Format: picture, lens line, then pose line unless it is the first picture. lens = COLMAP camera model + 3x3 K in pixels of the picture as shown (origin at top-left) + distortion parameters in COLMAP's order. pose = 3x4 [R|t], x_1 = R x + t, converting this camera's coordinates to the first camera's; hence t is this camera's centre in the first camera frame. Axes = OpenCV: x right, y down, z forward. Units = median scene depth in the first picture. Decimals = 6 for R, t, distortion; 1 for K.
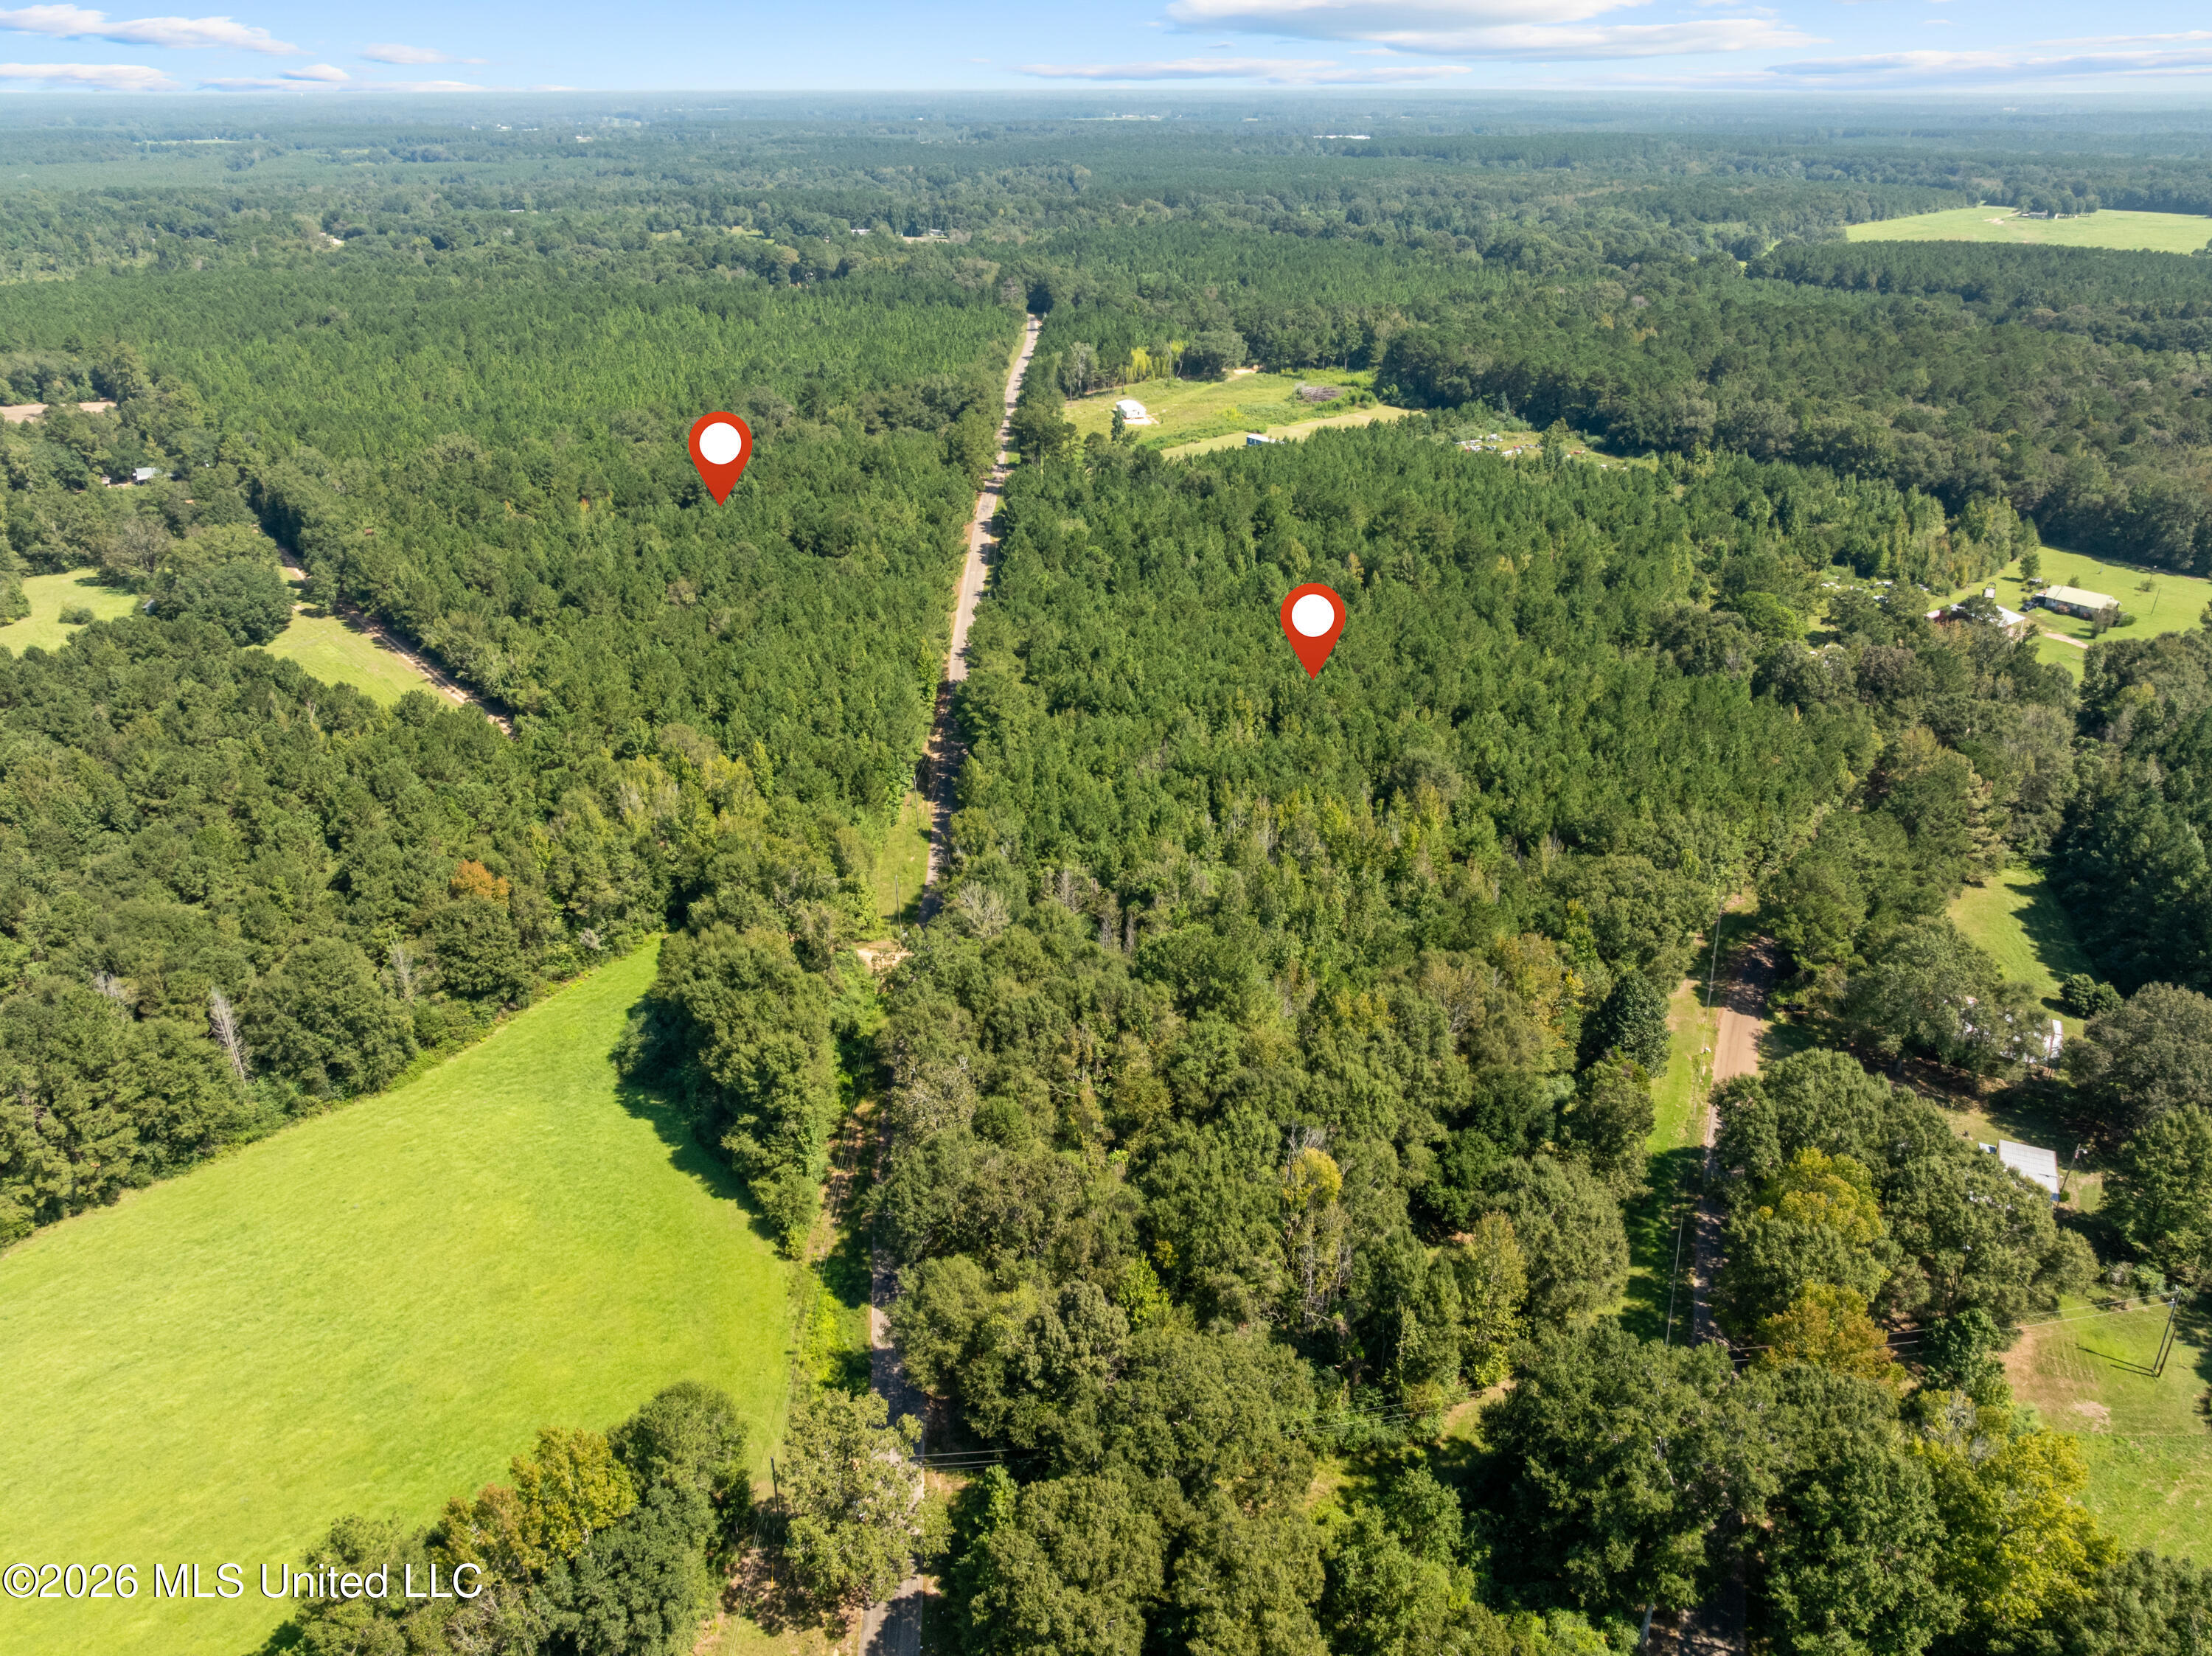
lens RADIAL K [[1539.5, 0, 1106.0], [0, 1539.5, 828.0], [0, 0, 1]] dist [-0.004619, -0.032852]
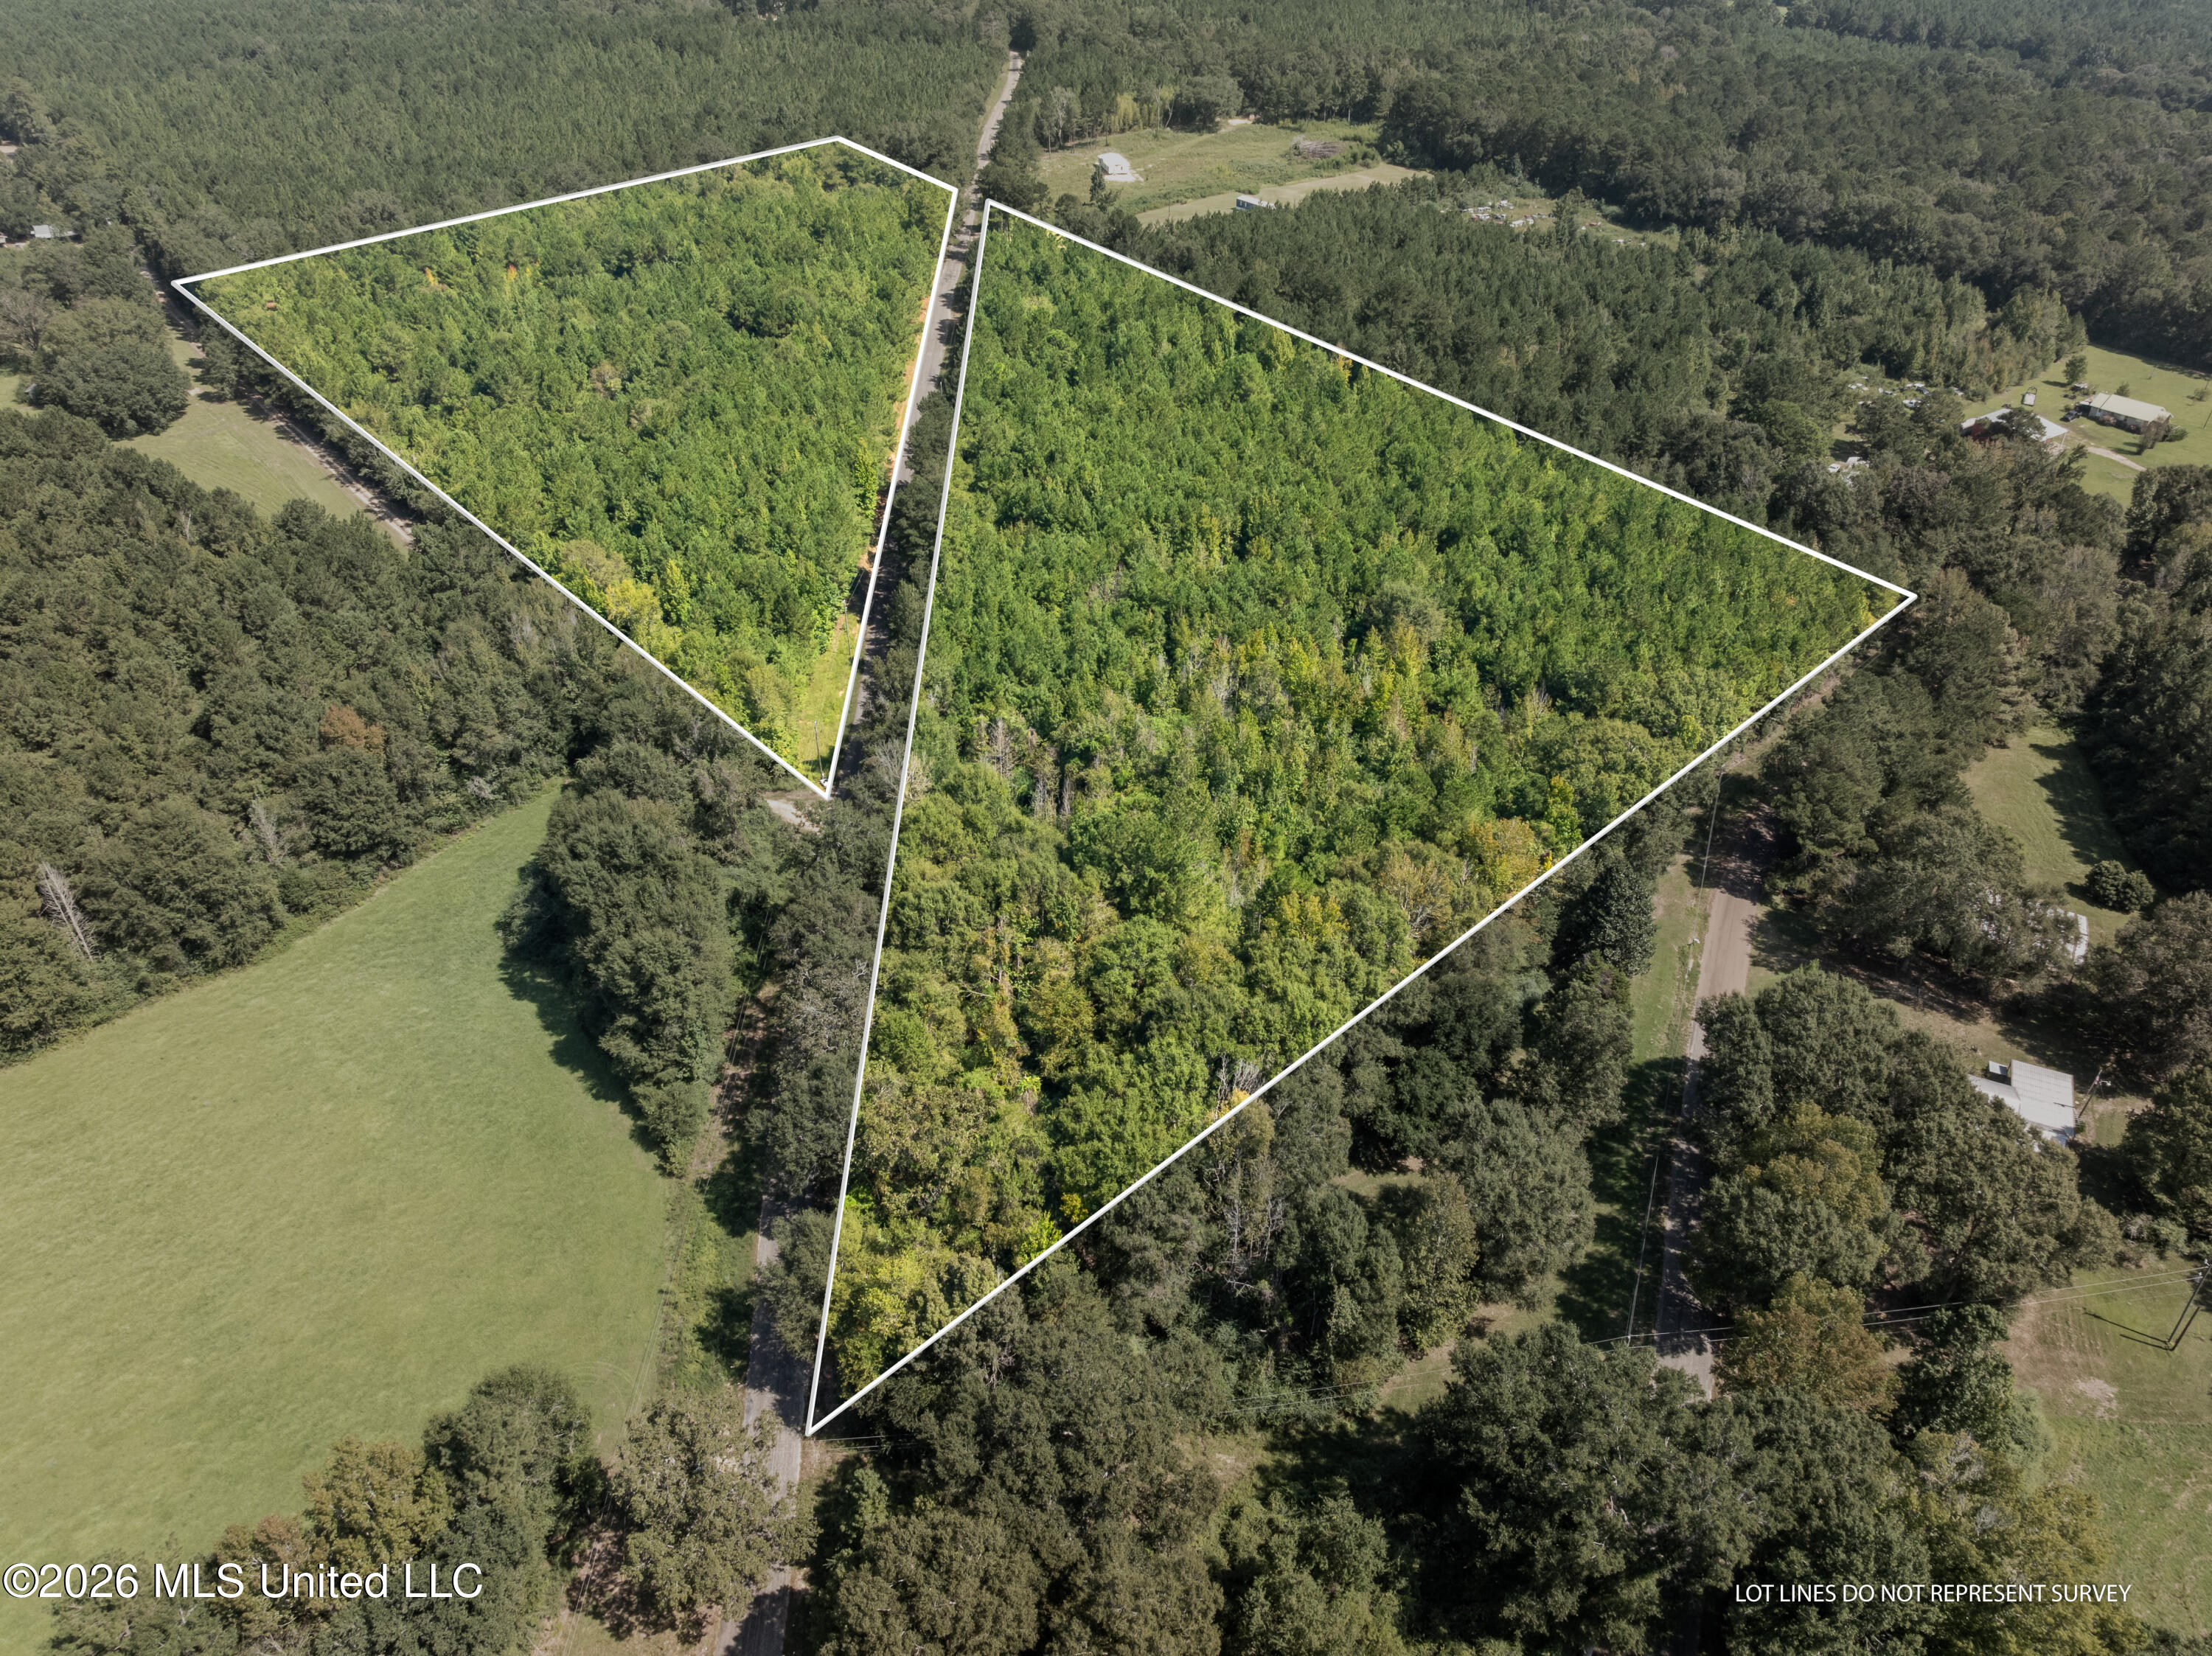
lens RADIAL K [[1551.2, 0, 1089.1], [0, 1551.2, 830.2], [0, 0, 1]] dist [-0.029607, -0.003014]
pose [[0.999913, 0.013137, -0.000716, 0.028886], [-0.012893, 0.989300, 0.145322, -0.043304], [0.002618, -0.145300, 0.989384, 0.094109]]
